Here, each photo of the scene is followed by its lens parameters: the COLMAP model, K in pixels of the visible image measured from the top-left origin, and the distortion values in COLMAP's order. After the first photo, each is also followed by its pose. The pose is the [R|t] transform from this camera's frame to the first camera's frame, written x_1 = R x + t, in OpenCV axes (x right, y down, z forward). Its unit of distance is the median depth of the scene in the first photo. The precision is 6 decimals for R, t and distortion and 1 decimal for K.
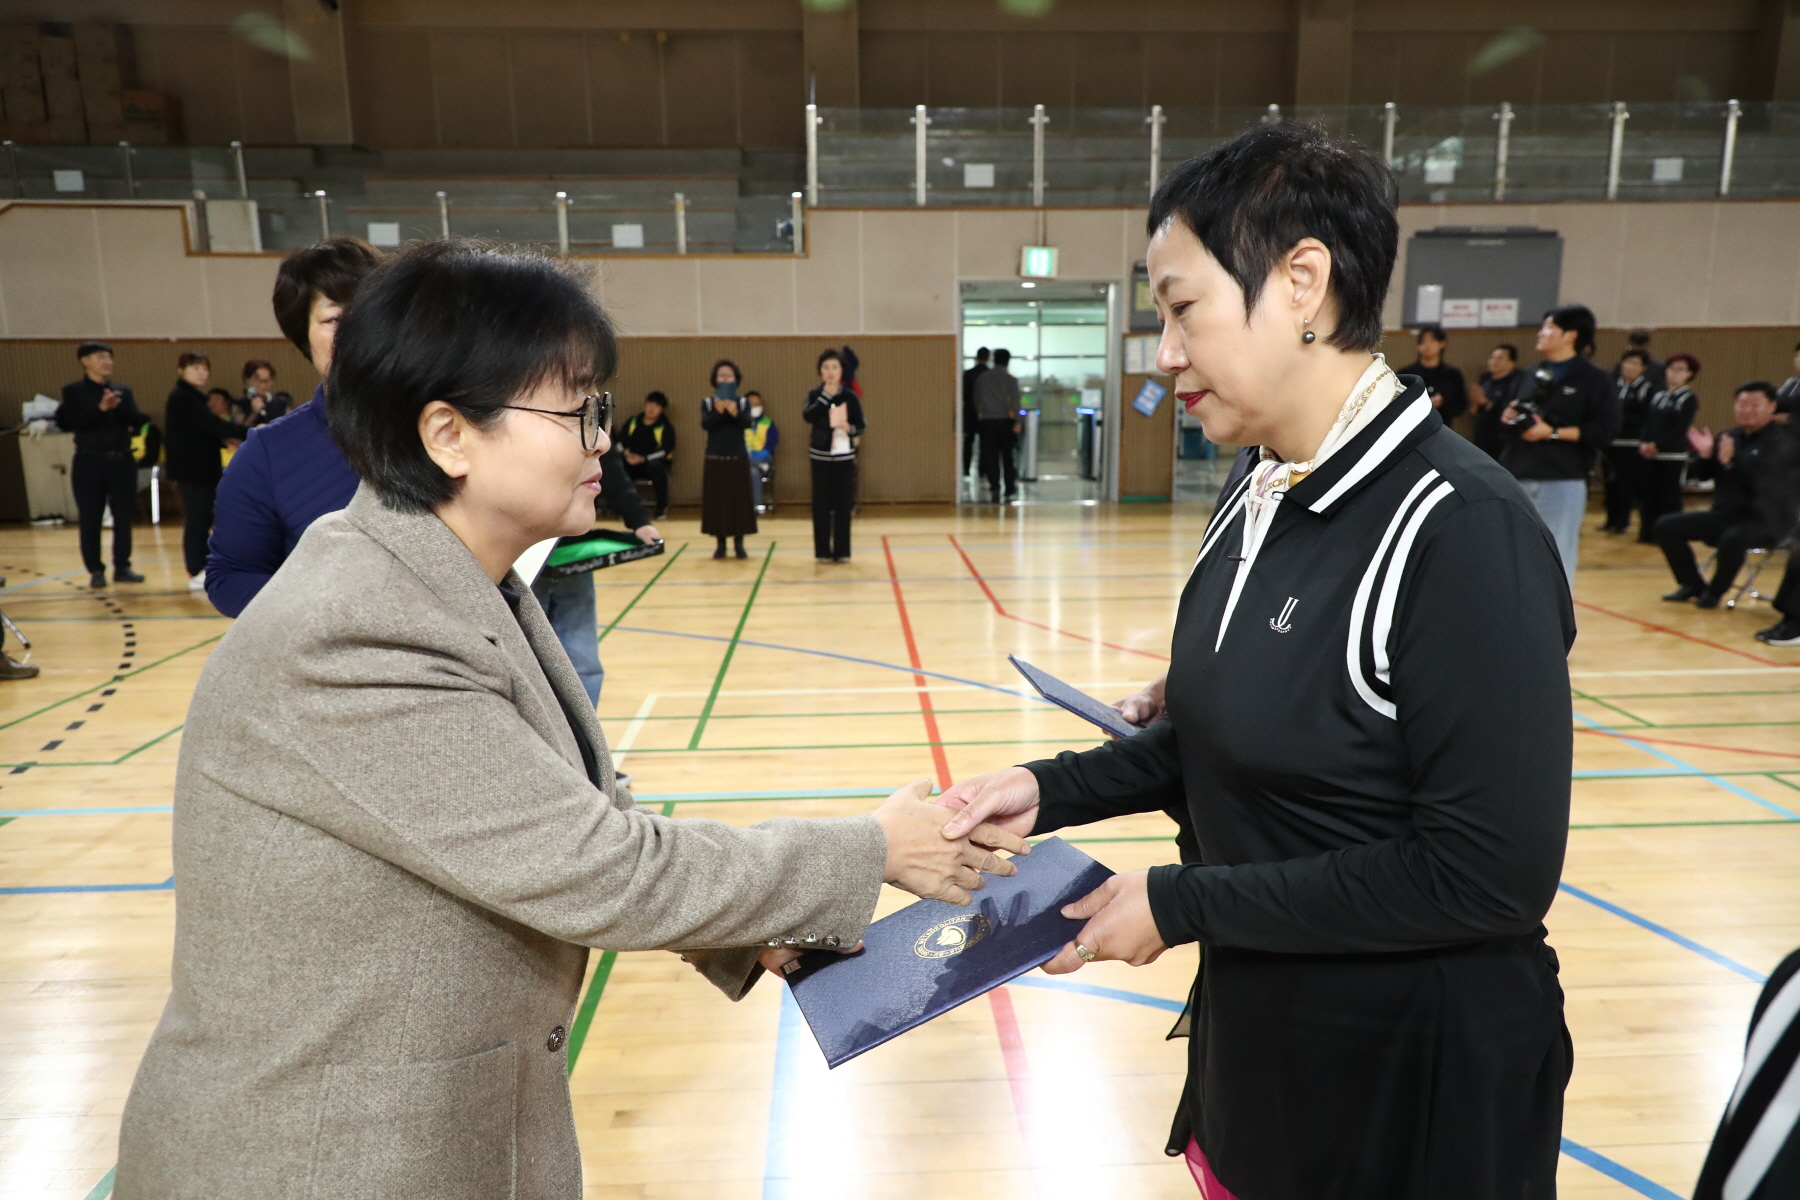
lens RADIAL K [[1224.4, 0, 909.0], [0, 1224.4, 604.9], [0, 0, 1]] dist [0.011083, 0.002768]
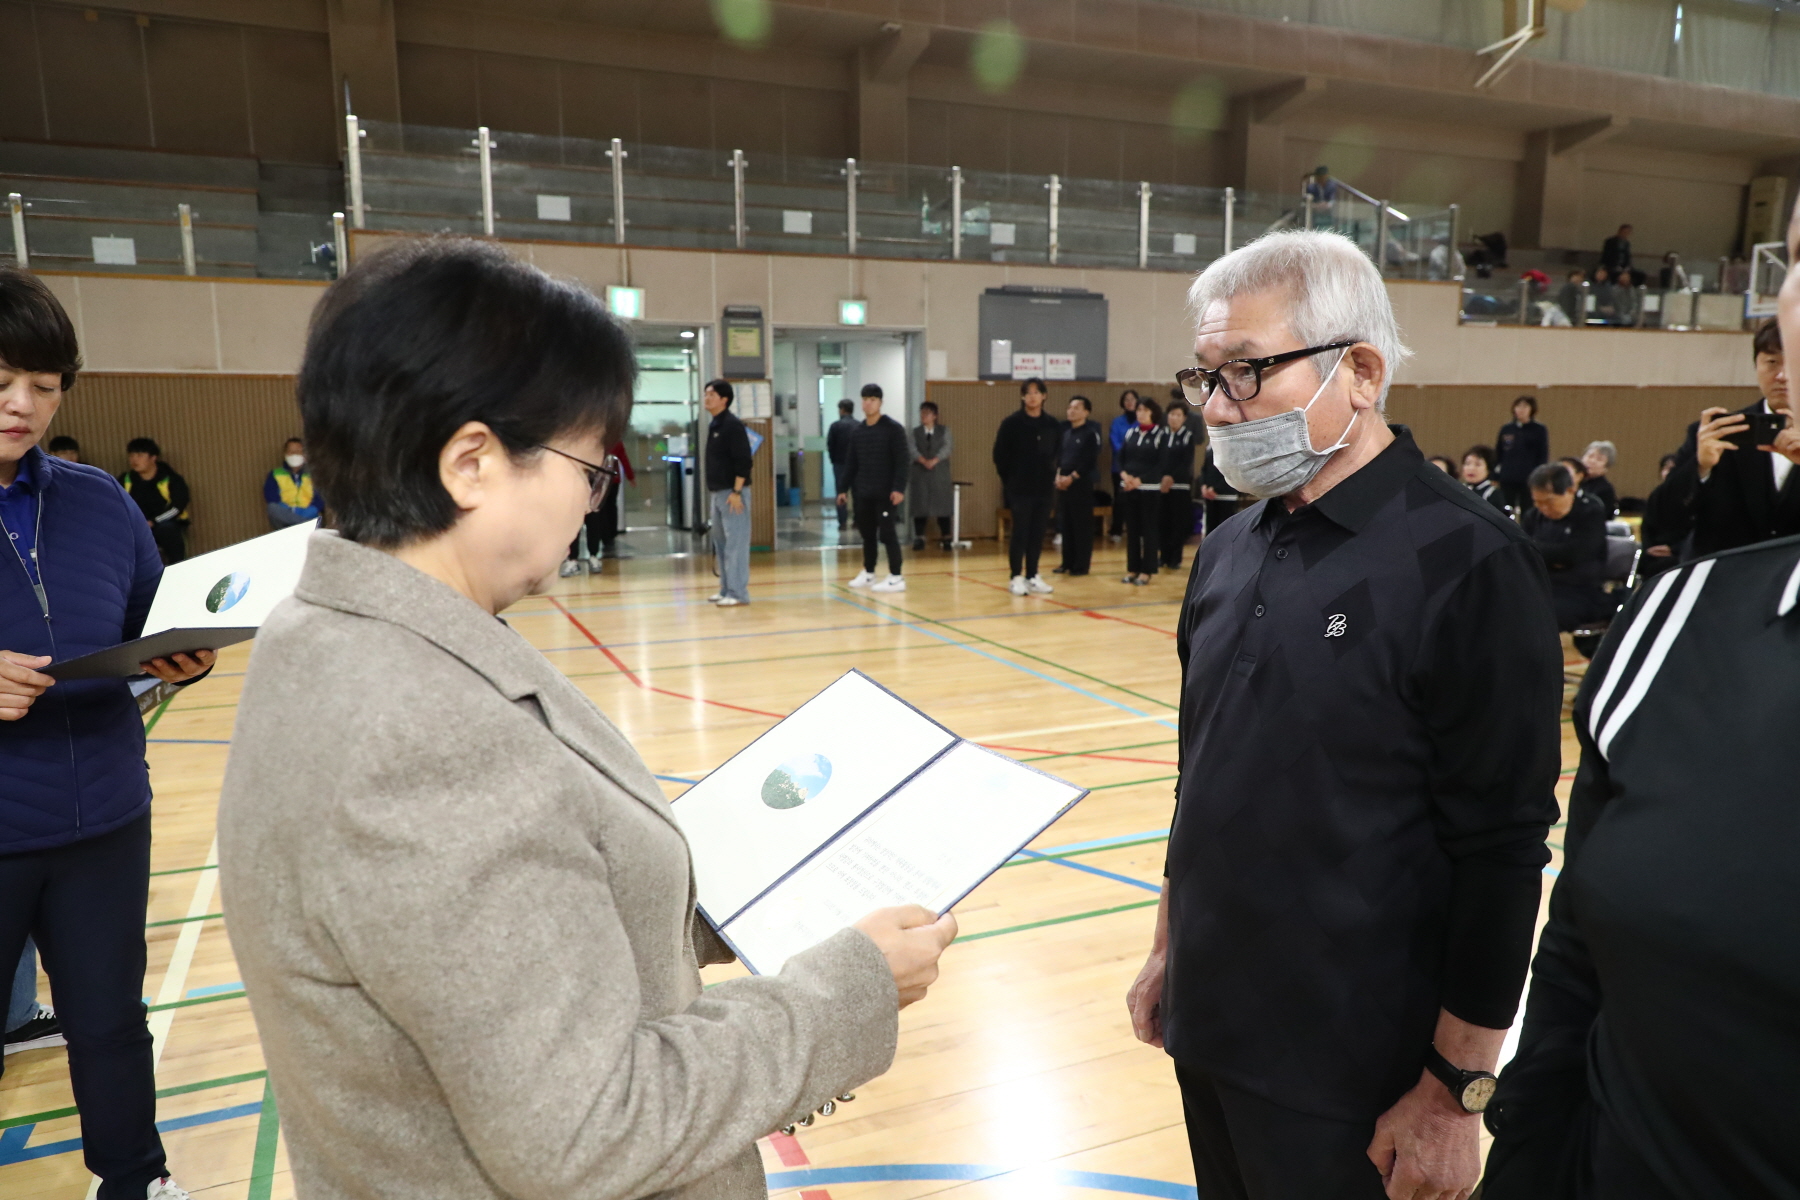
lens RADIAL K [[1224.4, 0, 909.0], [0, 1224.4, 604.9], [0, 0, 1]] dist [0.011083, 0.002768]
pose [[0.935650, -0.048025, 0.349646, -0.029934], [0.060721, 0.997831, -0.025433, -0.010045], [-0.347666, 0.045027, 0.936537, 0.049472]]
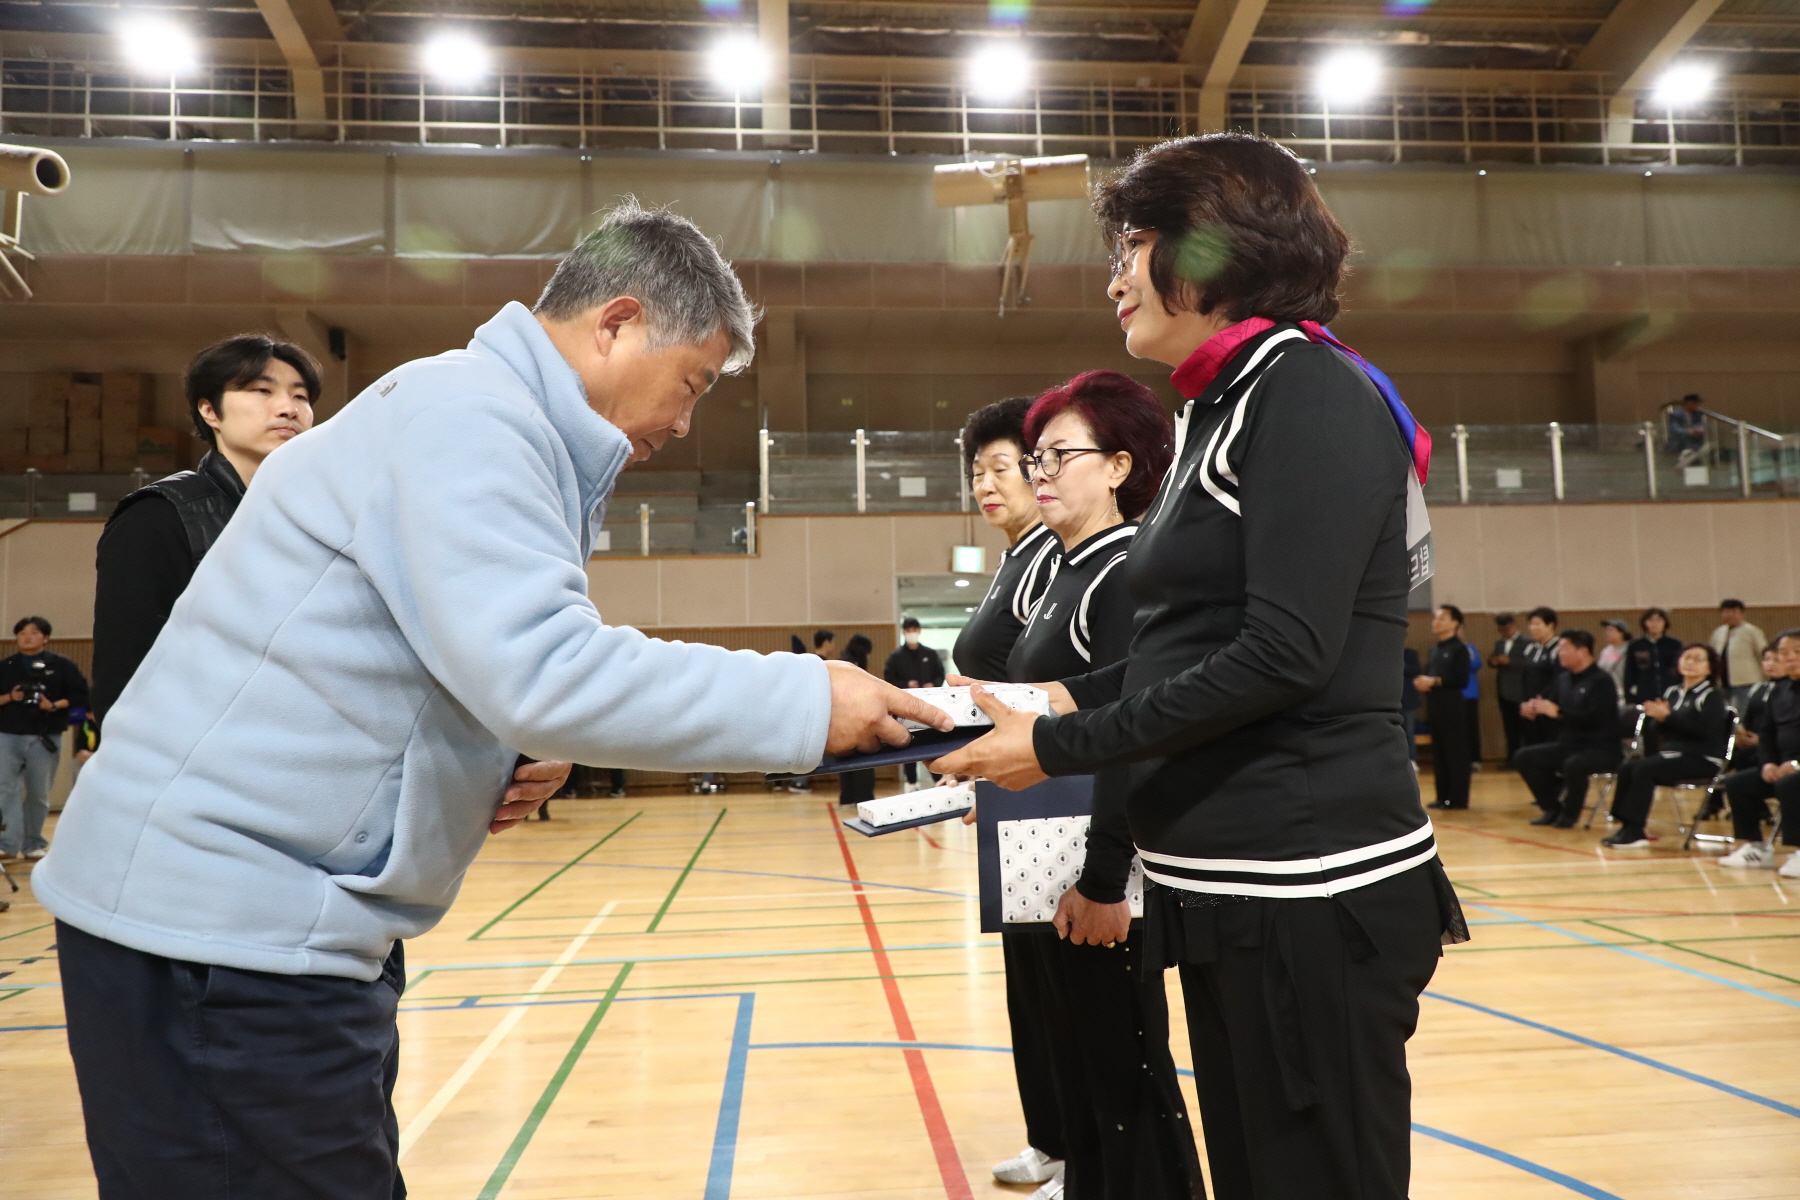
lens RADIAL K [[1224.4, 0, 909.0], [0, 1224.4, 604.9], [0, 0, 1]] dist [0.011083, 0.002768]
pose [[0.999077, -0.012748, 0.041023, 0.006012], [0.022986, 0.965388, -0.259803, 0.047023], [-0.036291, 0.260507, 0.964790, -0.059386]]
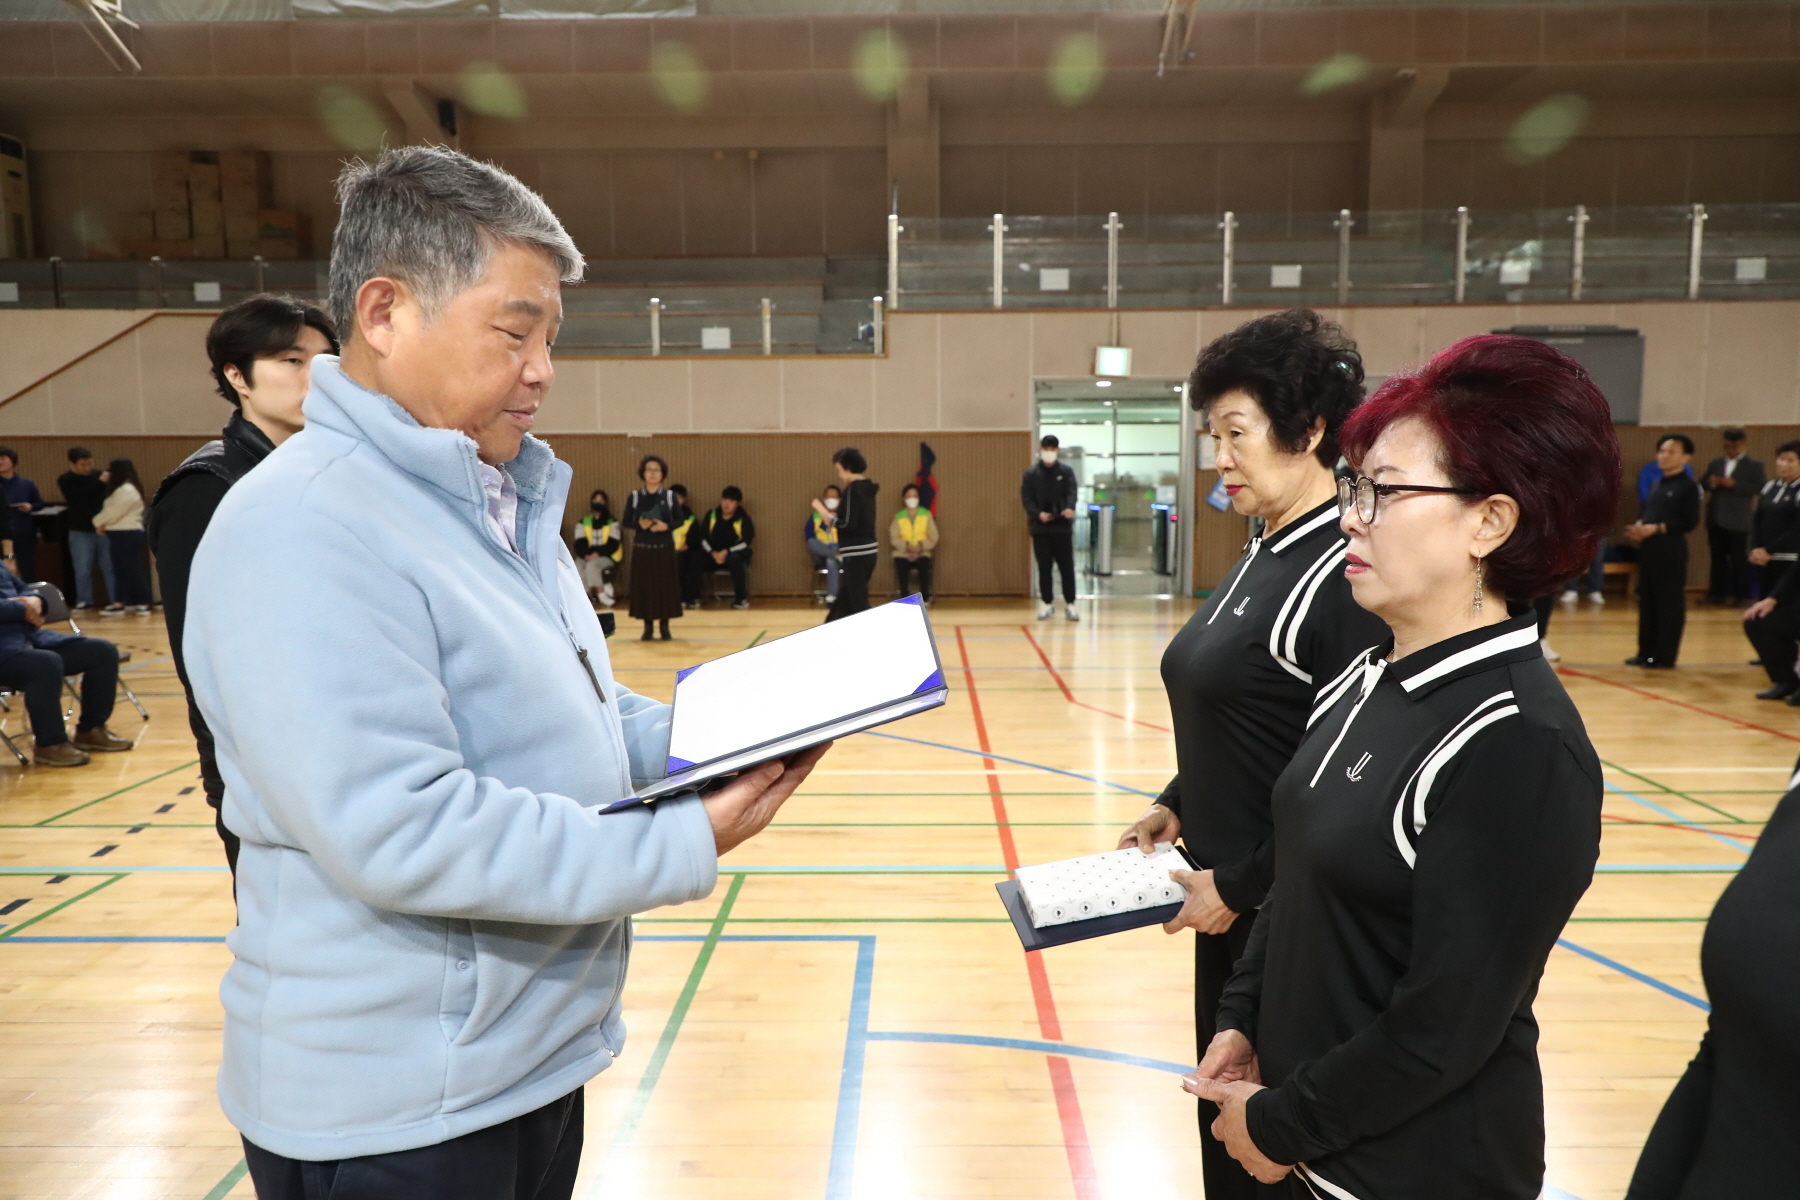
lens RADIAL K [[1222.5, 0, 907.6], [0, 1222.5, 603.2], [0, 0, 1]] dist [0.007746, 0.003533]
pose [[0.997910, 0.009414, -0.063933, 0.002371], [-0.014539, 0.996674, -0.080183, 0.005237], [0.062966, 0.080945, 0.994728, -0.008454]]
